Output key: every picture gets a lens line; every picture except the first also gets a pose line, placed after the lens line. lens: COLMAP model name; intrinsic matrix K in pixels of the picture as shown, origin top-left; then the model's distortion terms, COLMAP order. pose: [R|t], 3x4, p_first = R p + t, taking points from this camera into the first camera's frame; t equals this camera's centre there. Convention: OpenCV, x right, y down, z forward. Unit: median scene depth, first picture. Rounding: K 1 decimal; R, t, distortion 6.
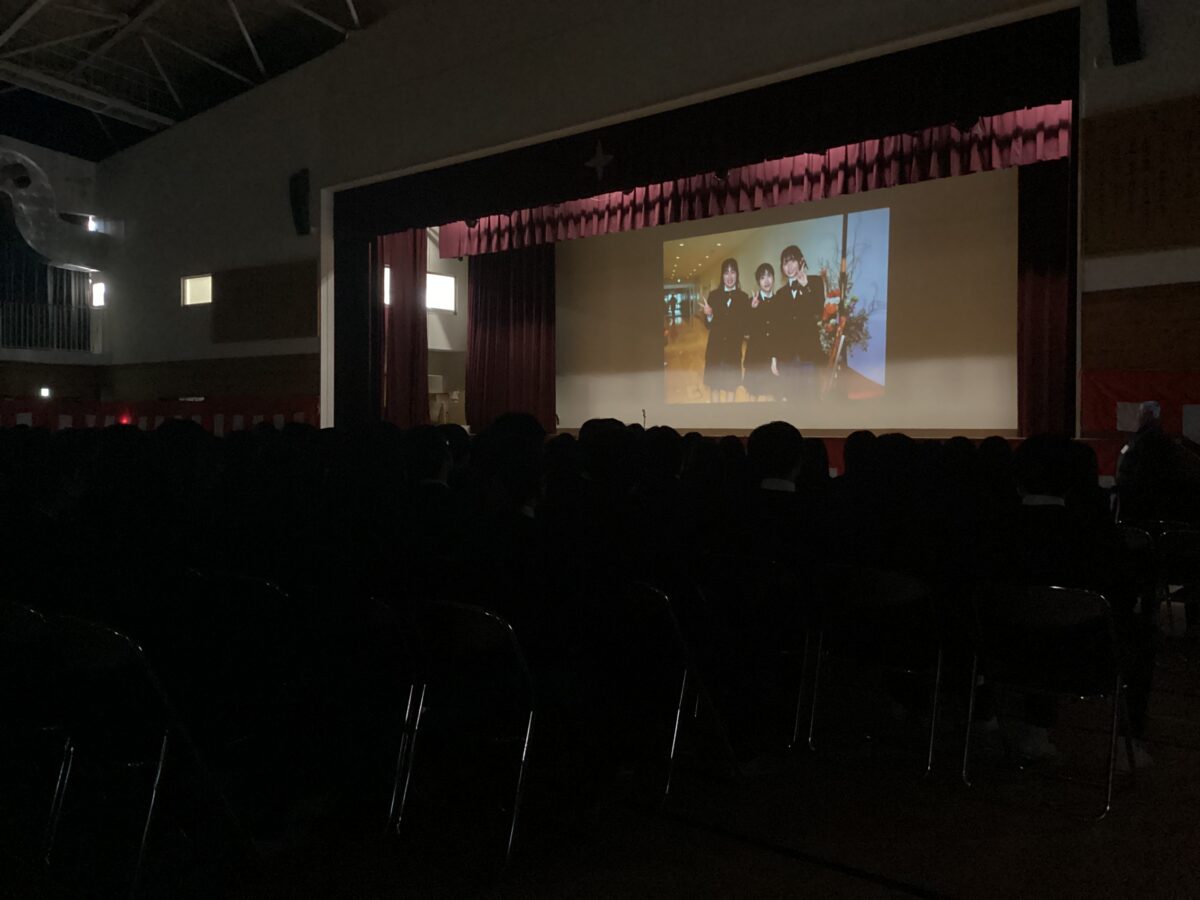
lens RADIAL K [[1083.3, 0, 600.0], [0, 1083.3, 450.0], [0, 0, 1]] dist [-0.000144, -0.004232]
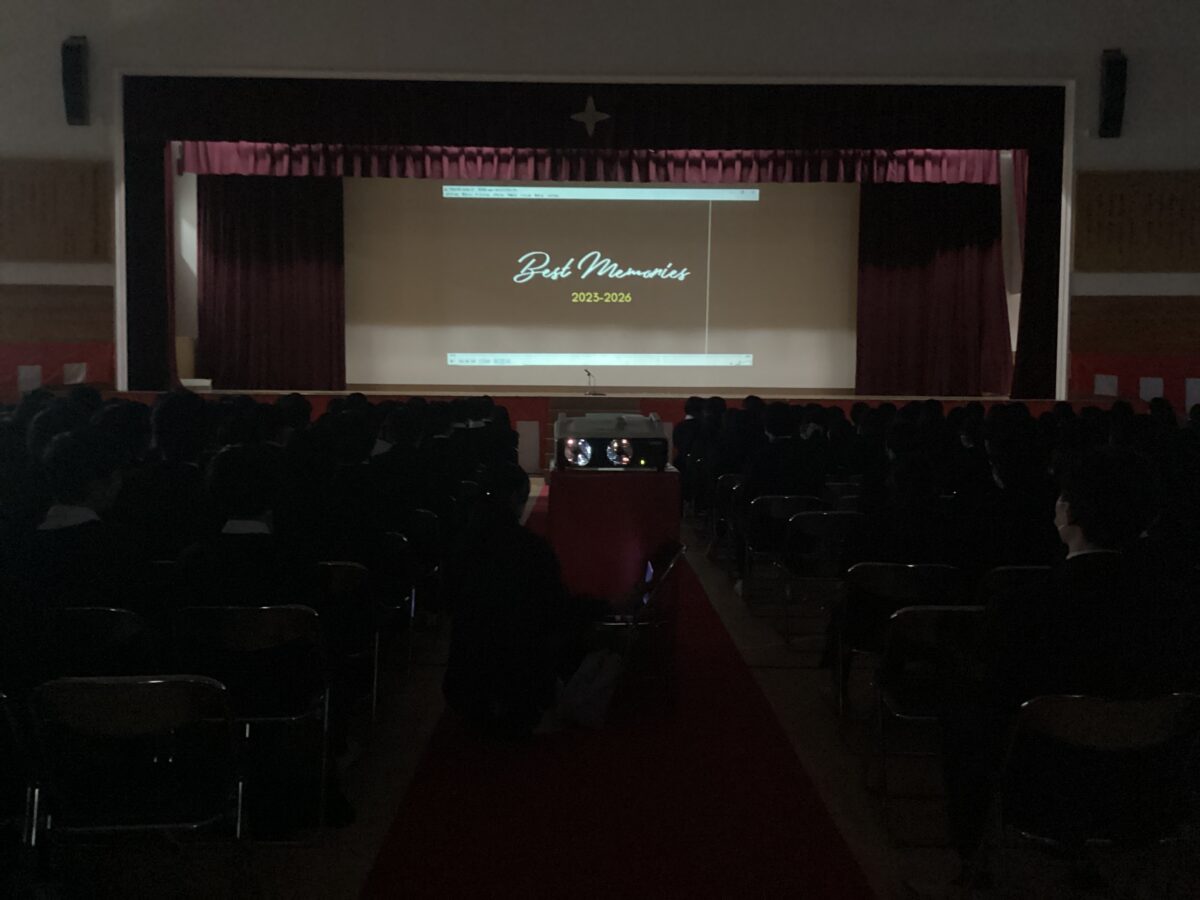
lens RADIAL K [[1083.3, 0, 600.0], [0, 1083.3, 450.0], [0, 0, 1]] dist [-0.000144, -0.004232]
pose [[0.734231, -0.039447, 0.677753, -0.653865], [0.006621, 0.998679, 0.050953, -0.014427], [-0.678867, -0.032923, 0.733522, 0.257614]]
